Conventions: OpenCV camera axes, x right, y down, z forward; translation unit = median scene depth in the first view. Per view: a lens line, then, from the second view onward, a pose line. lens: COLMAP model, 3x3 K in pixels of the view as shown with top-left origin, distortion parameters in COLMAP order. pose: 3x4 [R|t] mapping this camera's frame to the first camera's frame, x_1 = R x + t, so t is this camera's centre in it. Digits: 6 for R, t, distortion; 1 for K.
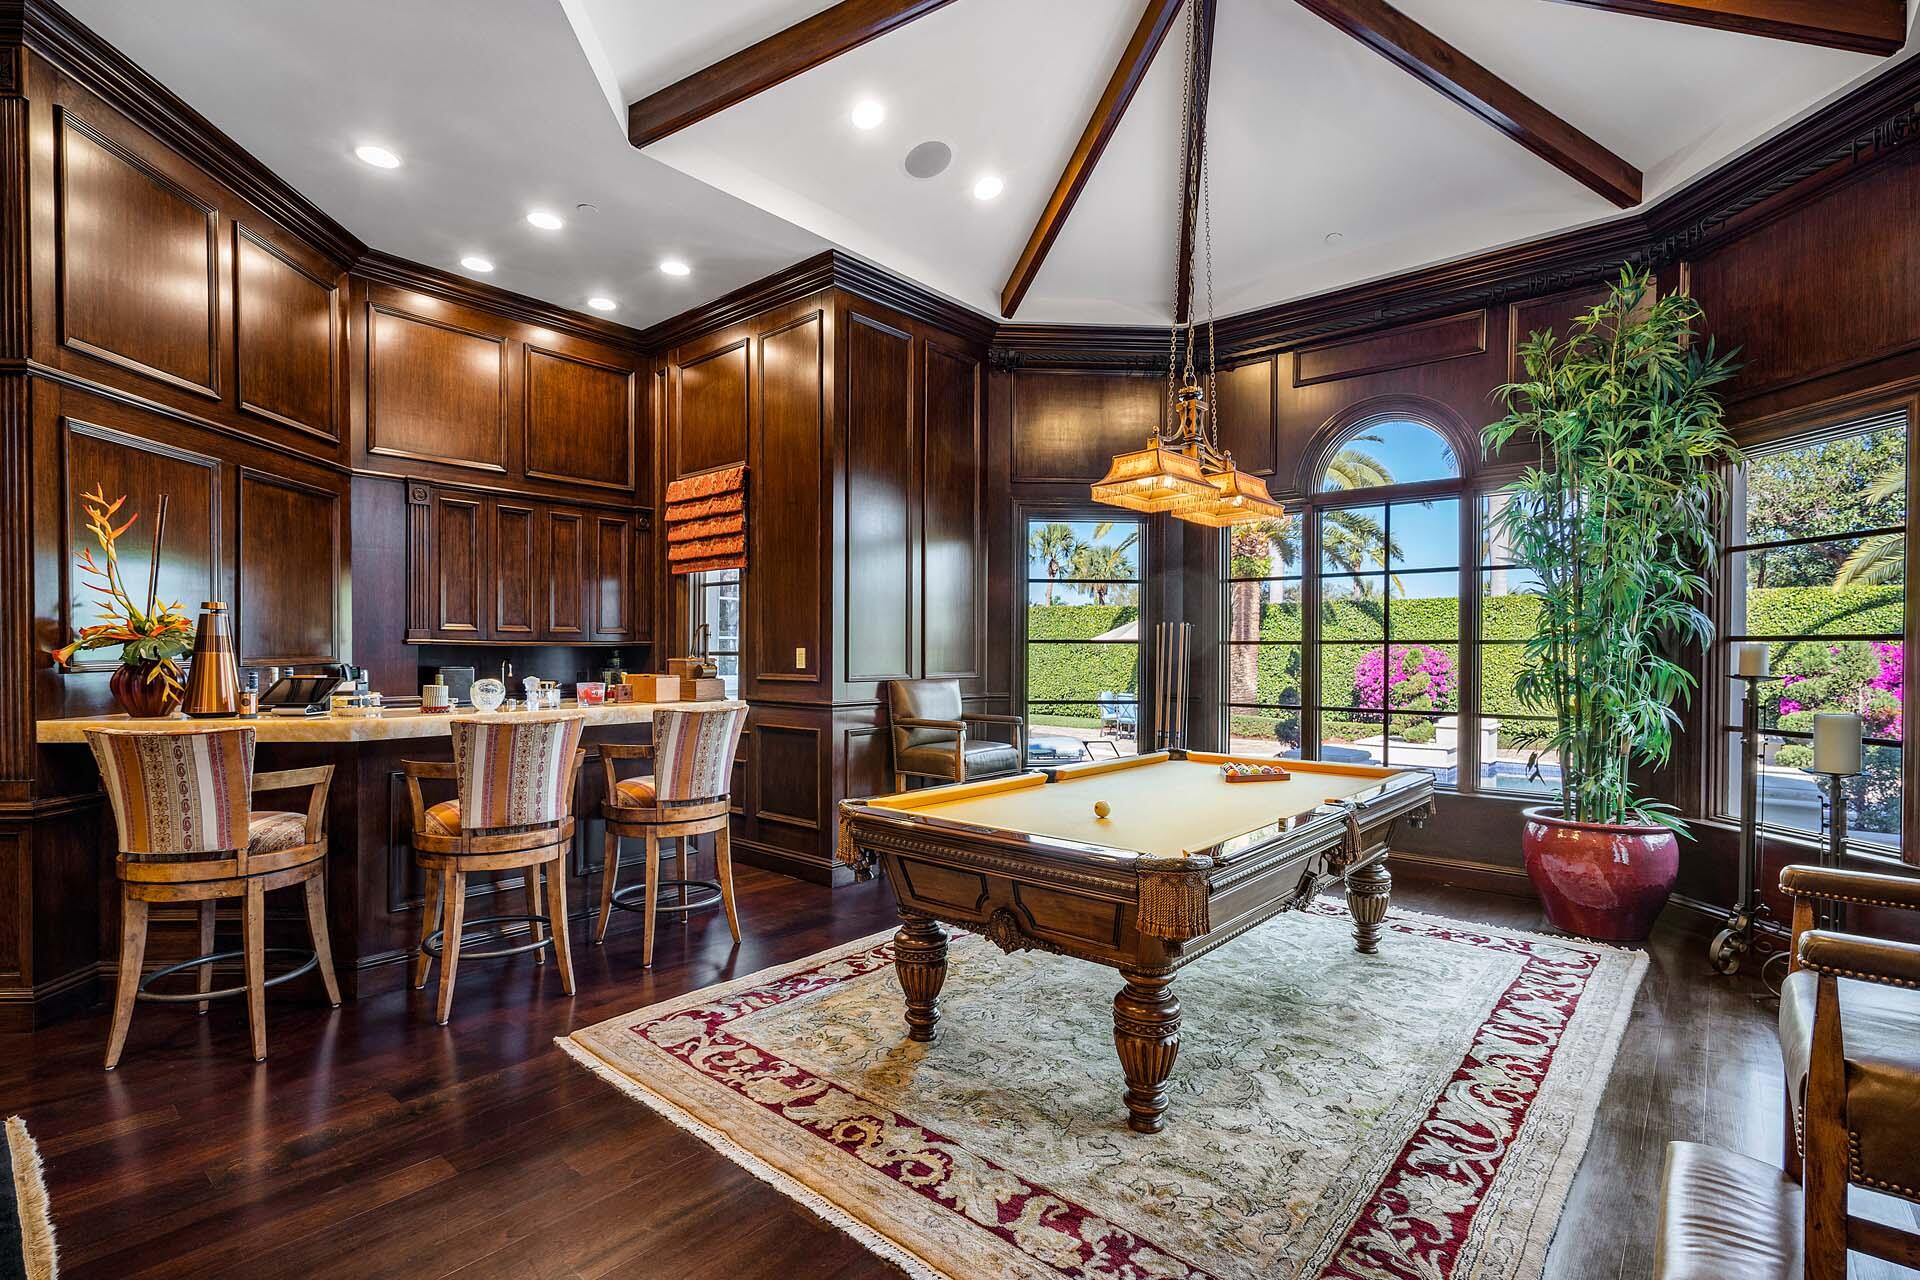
lens RADIAL K [[902.6, 0, 962.5], [0, 902.6, 652.7], [0, 0, 1]] dist [0.006540, 0.001460]
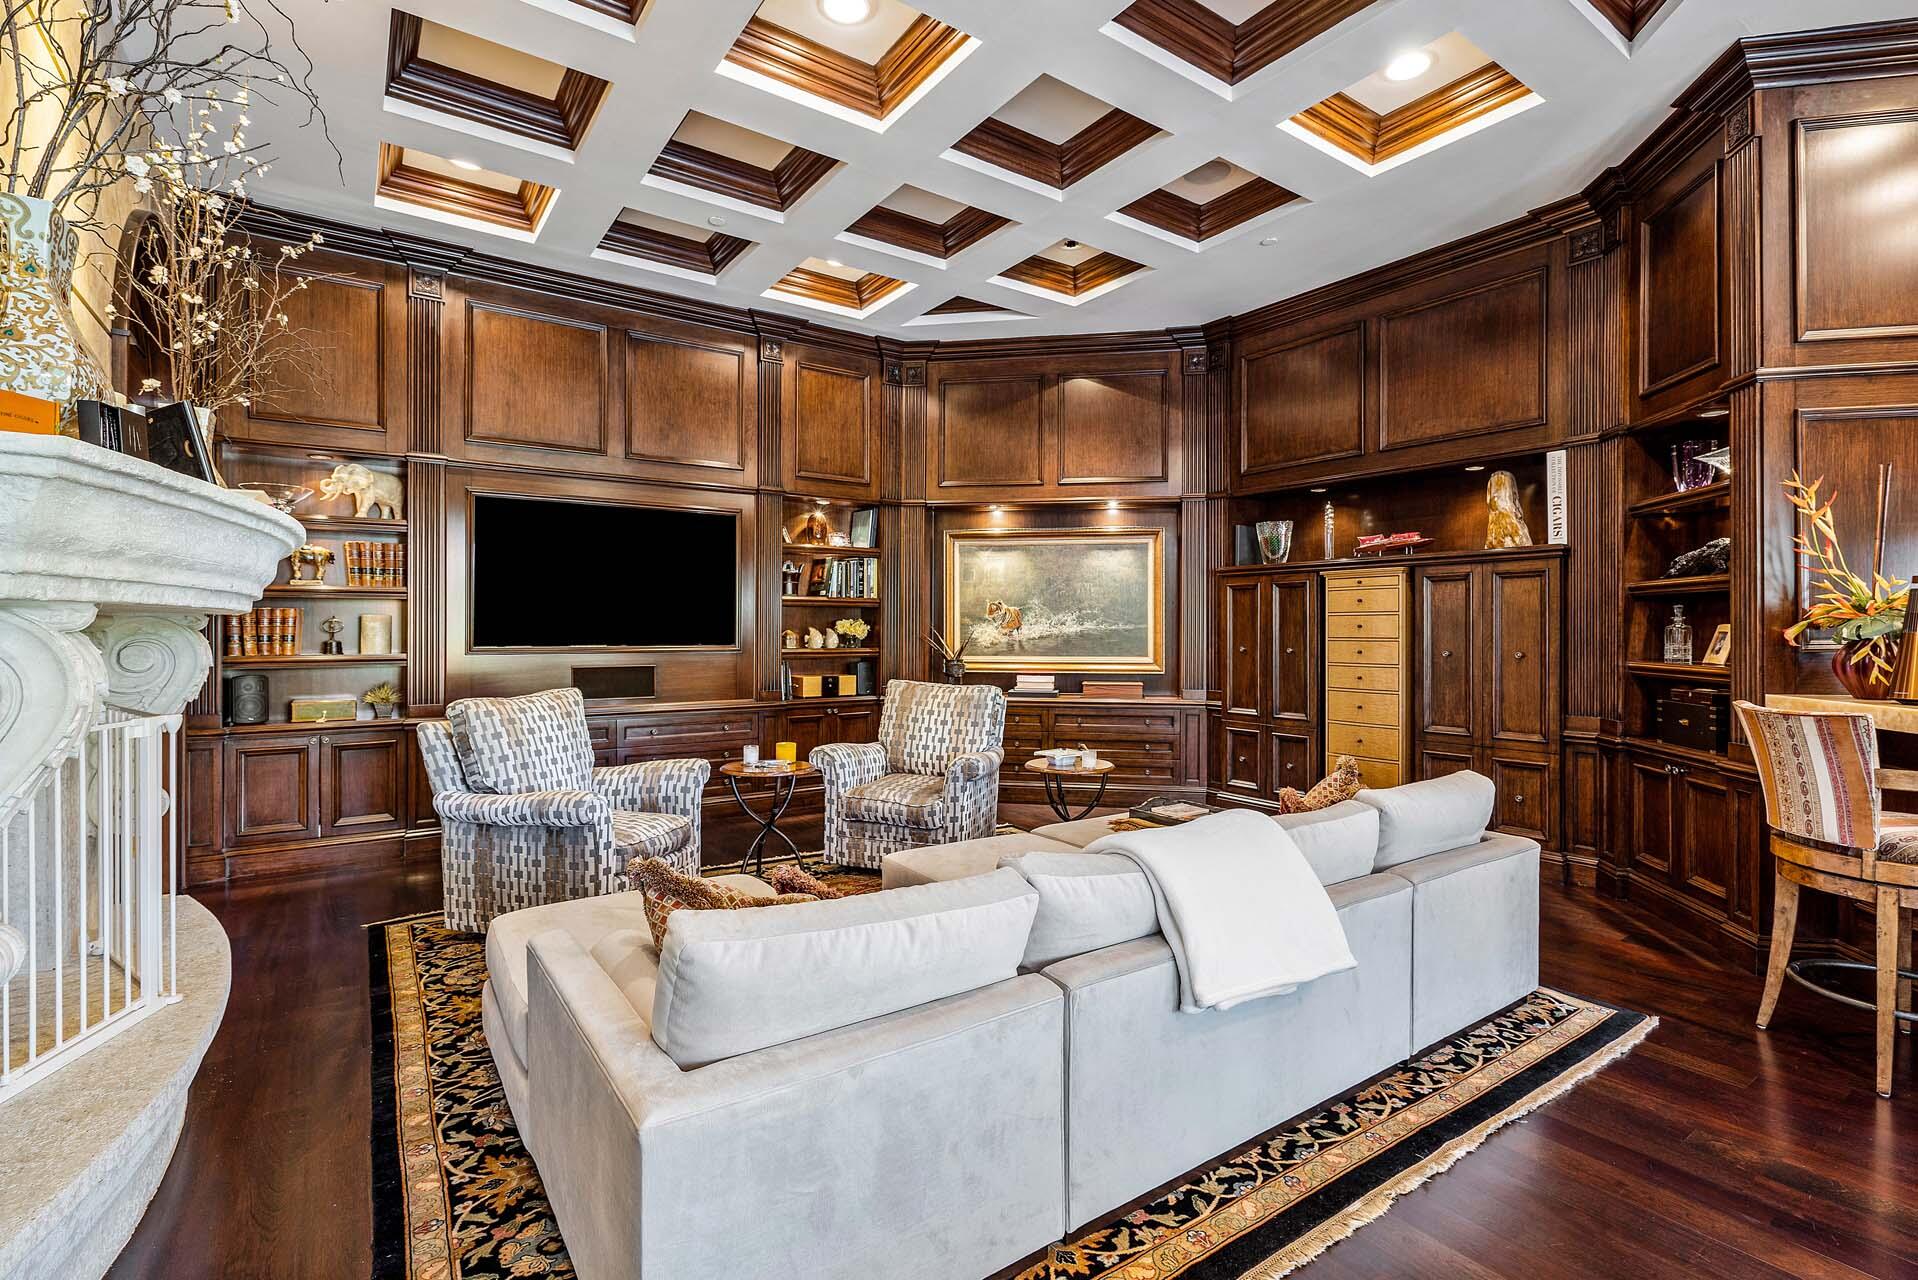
lens RADIAL K [[901.7, 0, 964.6], [0, 901.7, 637.0], [0, 0, 1]] dist [0.006540, 0.001460]
pose [[-0.241000, -0.000243, -0.970525, 0.298181], [-0.002937, 0.999996, 0.000479, 0.008028], [0.970521, 0.002966, -0.240999, 0.352541]]
